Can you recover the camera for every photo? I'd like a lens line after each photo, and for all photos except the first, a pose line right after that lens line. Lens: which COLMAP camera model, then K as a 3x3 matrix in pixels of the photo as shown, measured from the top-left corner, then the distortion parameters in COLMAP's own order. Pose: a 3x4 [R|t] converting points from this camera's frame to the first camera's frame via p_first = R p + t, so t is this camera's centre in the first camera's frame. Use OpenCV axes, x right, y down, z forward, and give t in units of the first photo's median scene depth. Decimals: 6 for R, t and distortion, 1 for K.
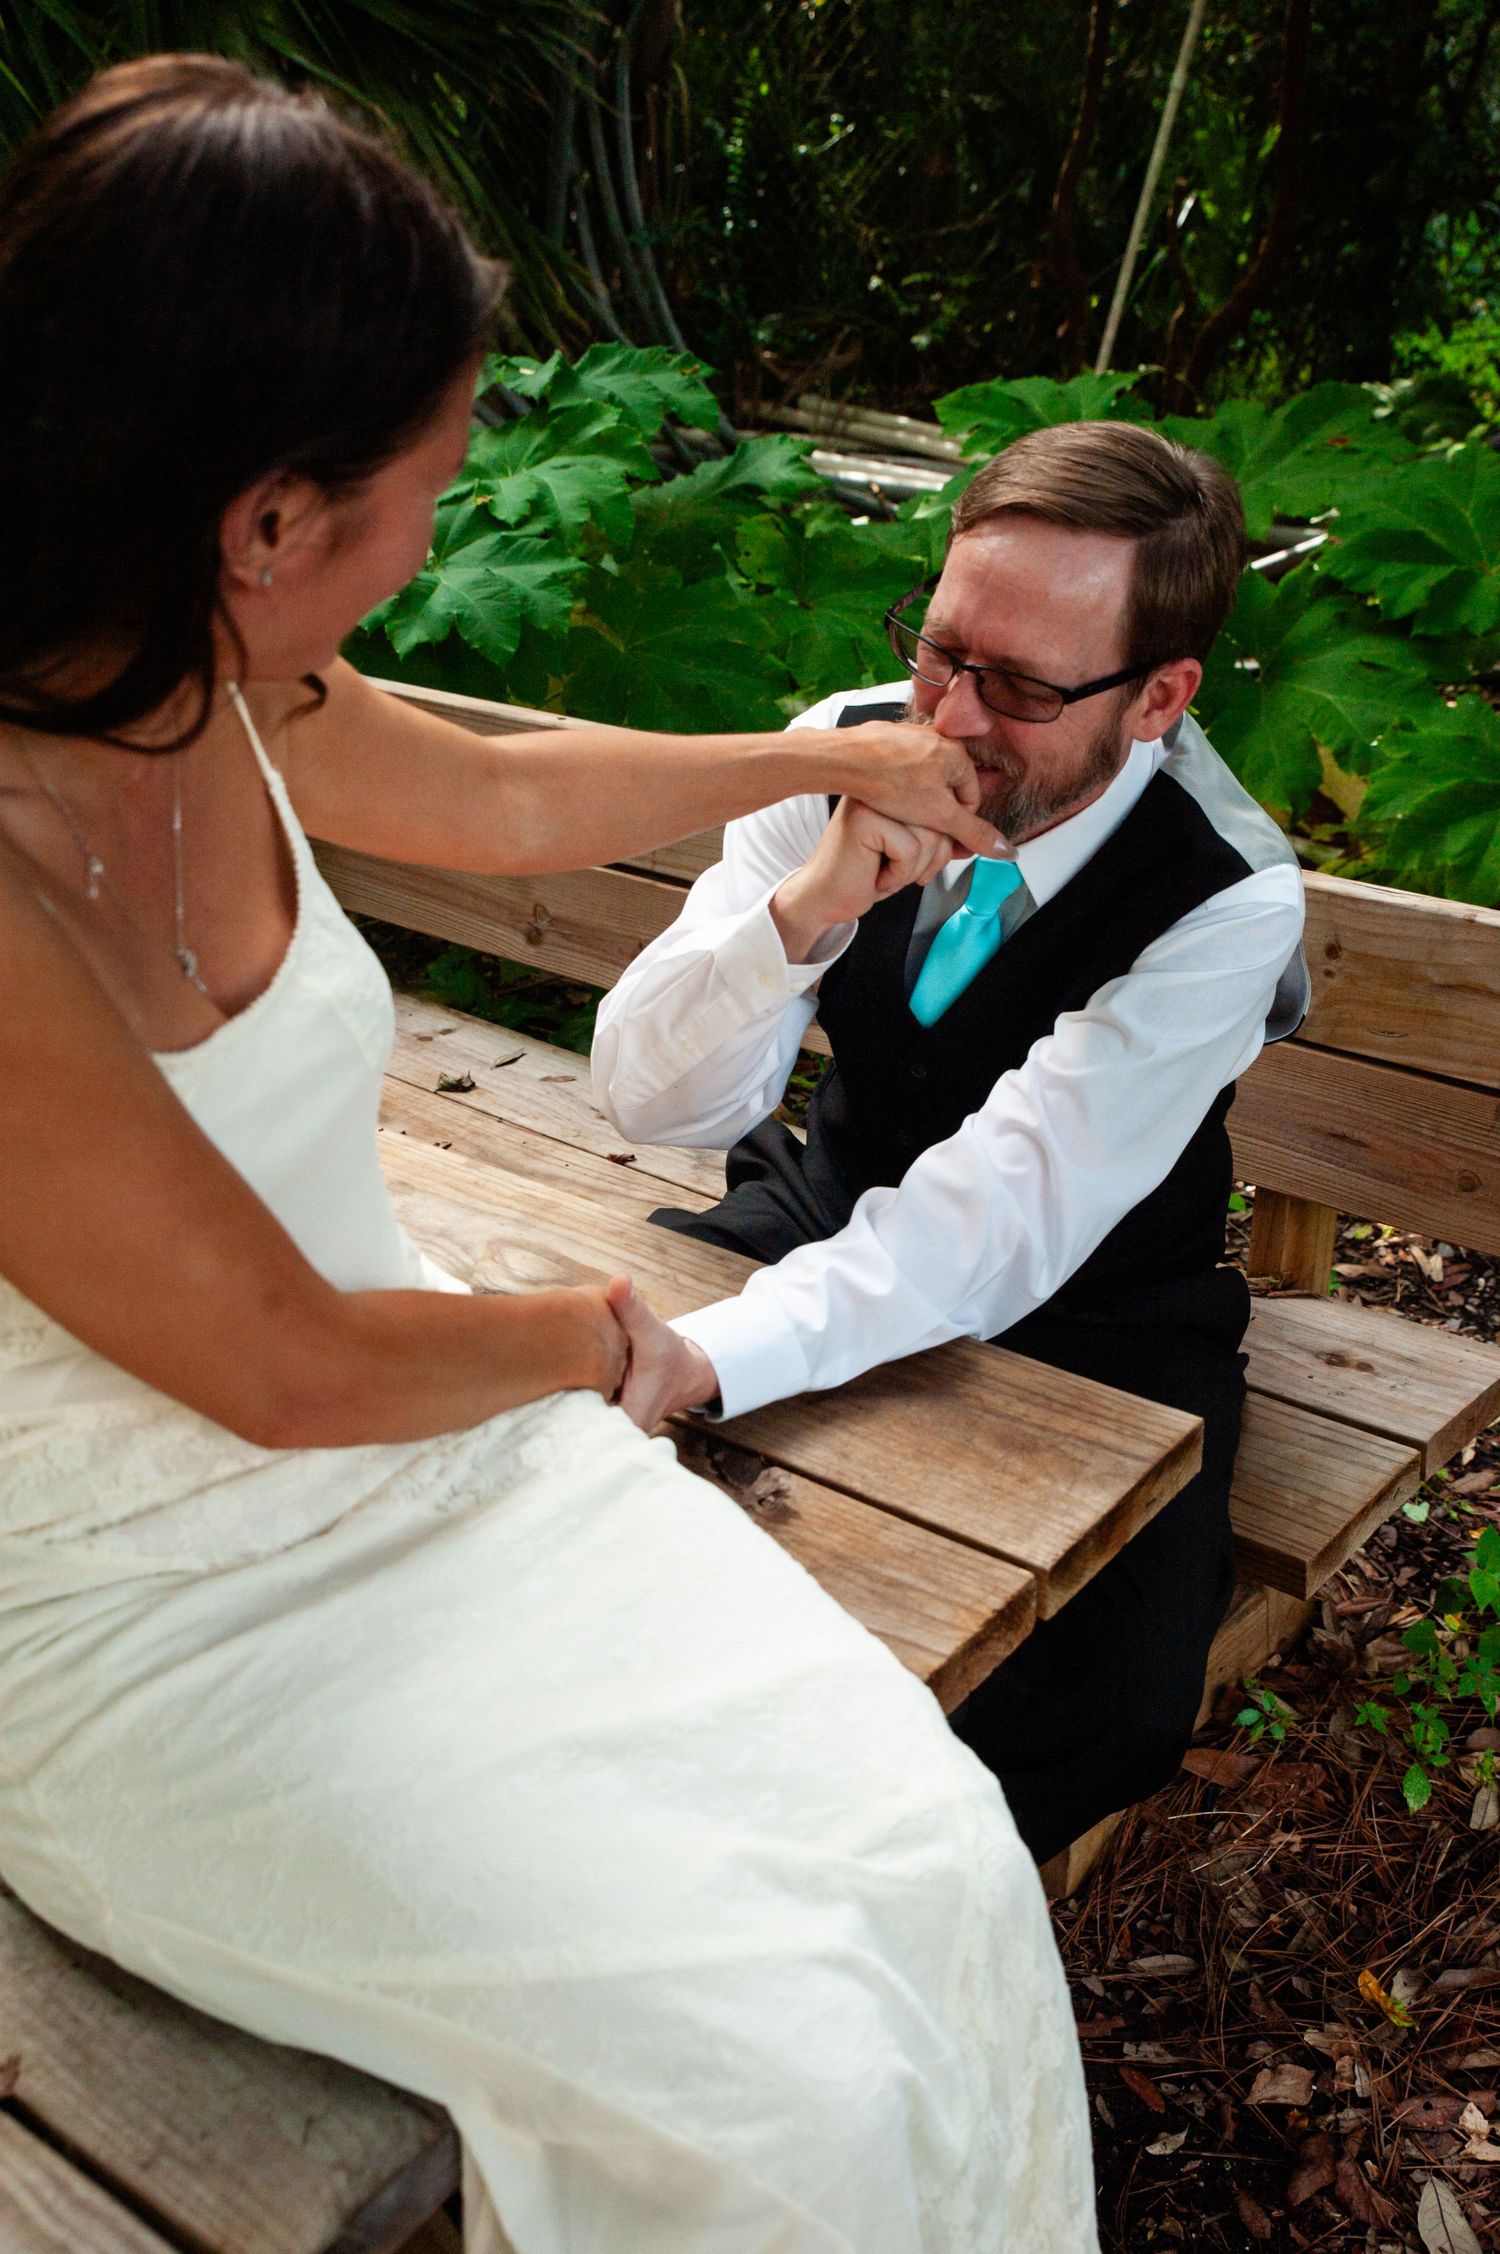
lens RADIAL K [[2396.3, 0, 790.5], [0, 2396.3, 1178.6], [0, 0, 1]] dist [-0.052759, 0.202705]
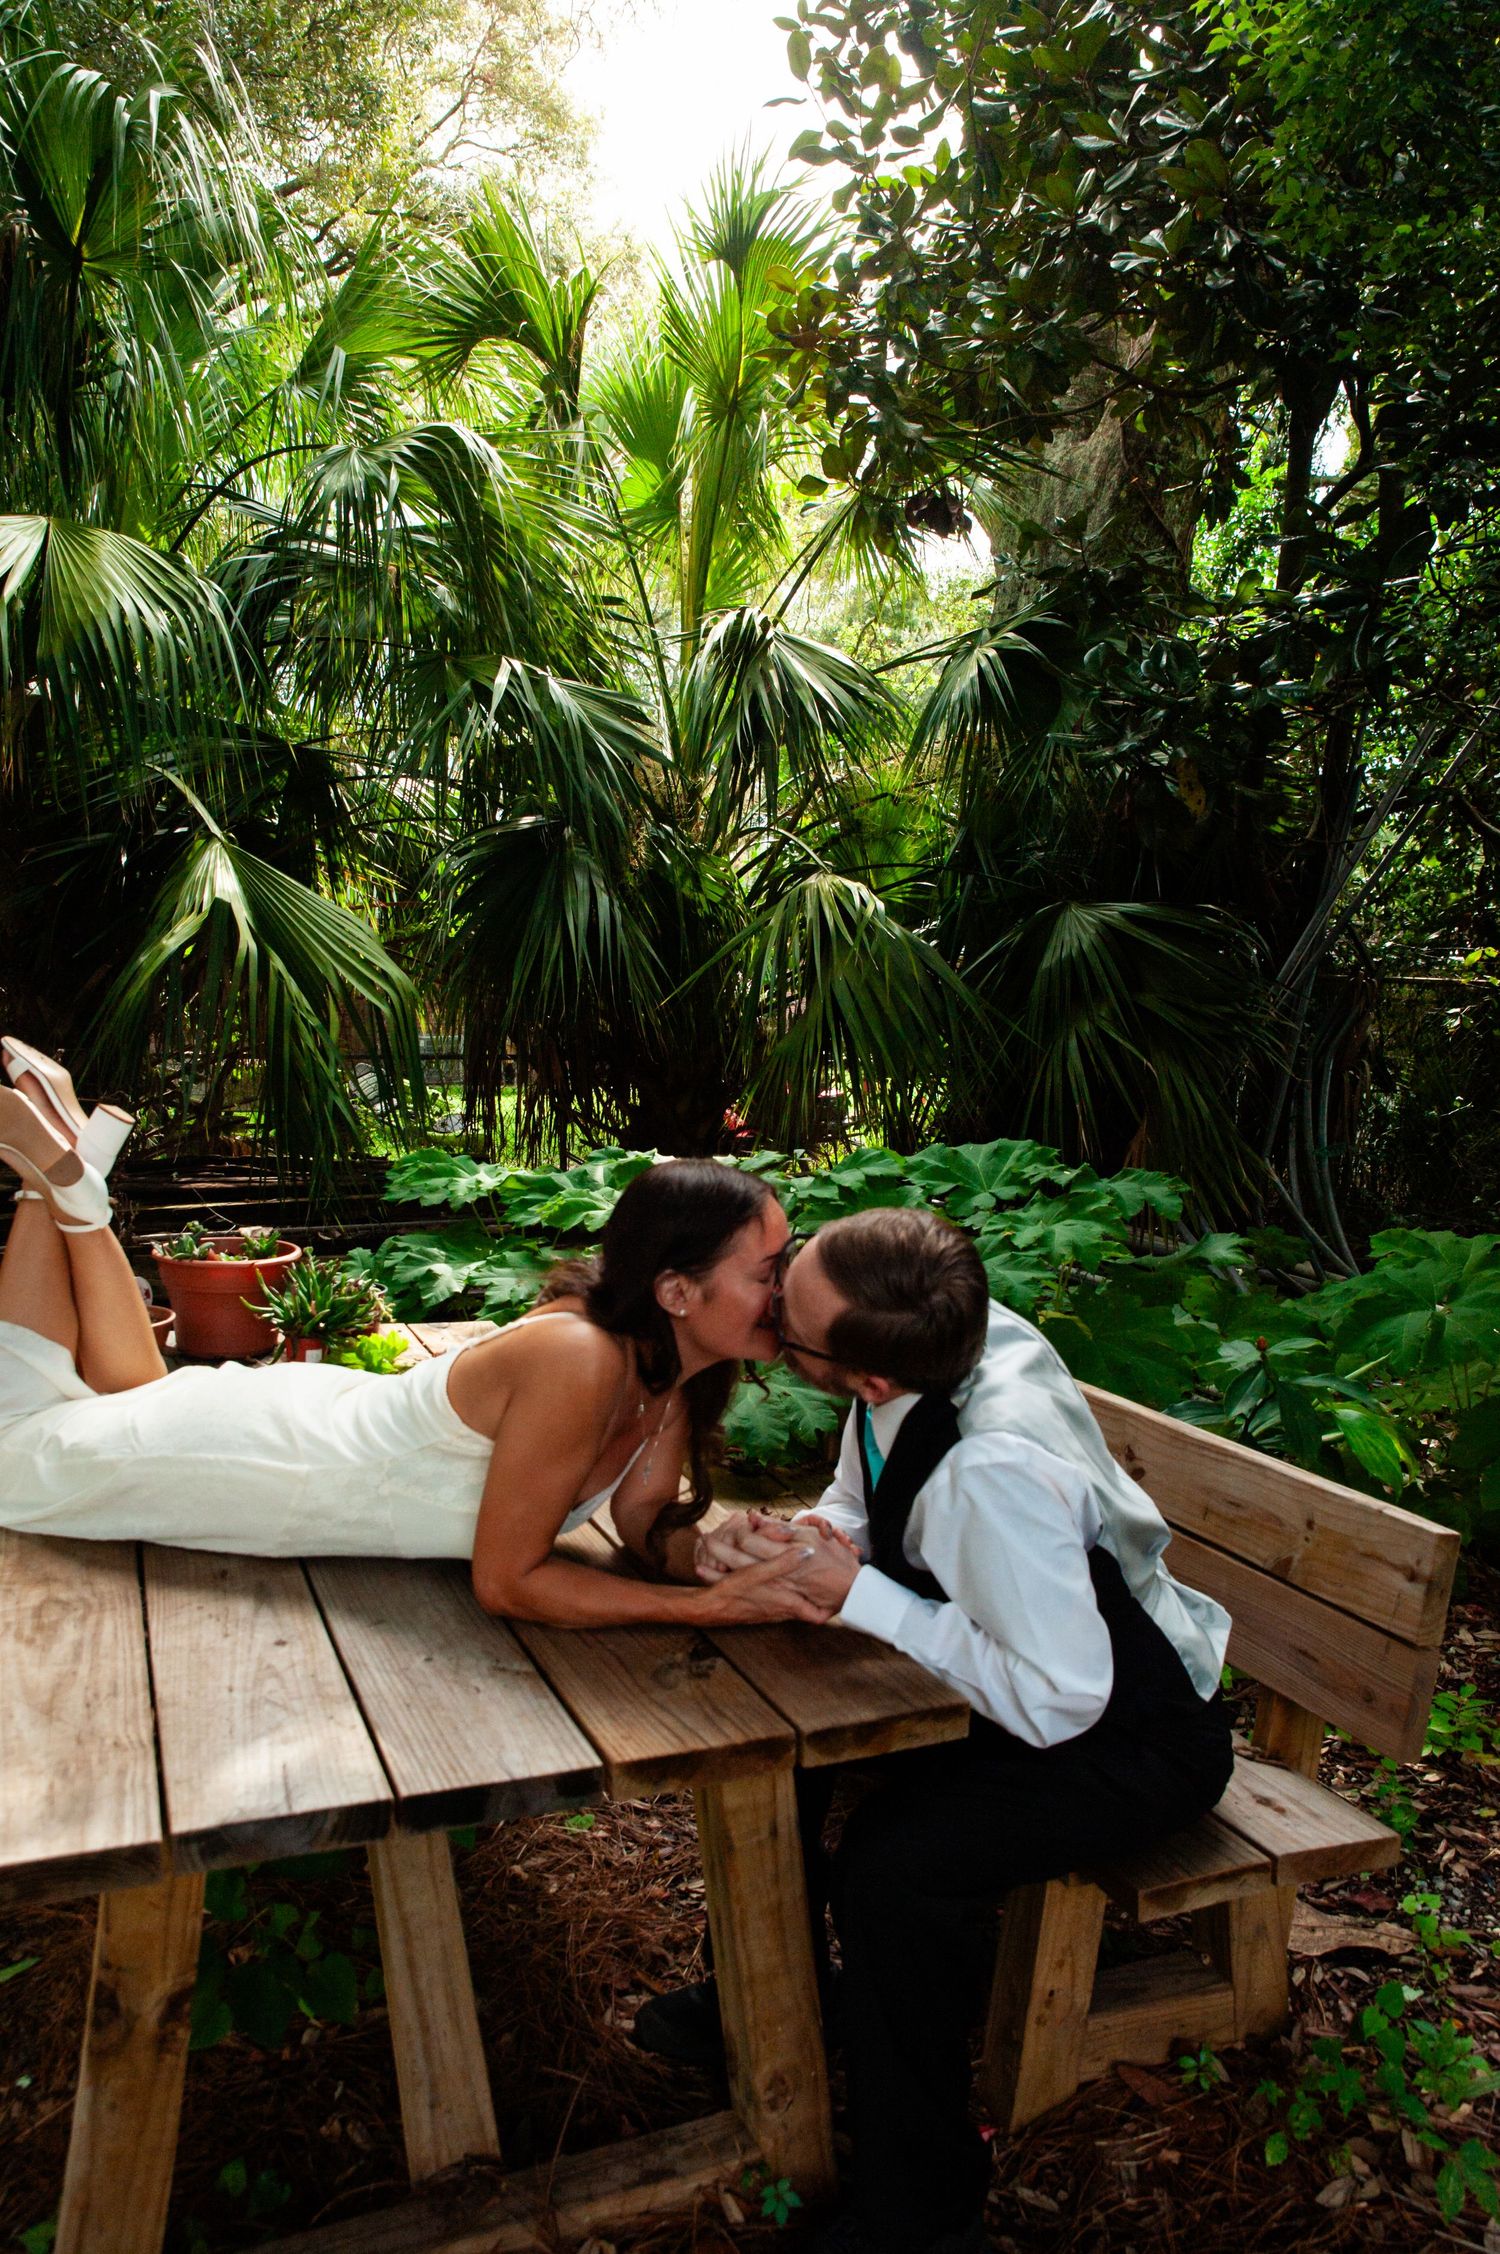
lens RADIAL K [[1593.2, 0, 731.6], [0, 1593.2, 1122.7], [0, 0, 1]] dist [-0.116482, 0.068650]
pose [[0.870425, 0.100610, -0.481911, 0.256956], [-0.279287, 0.907040, -0.315082, 0.063298], [0.405412, 0.408846, 0.817610, -0.047705]]
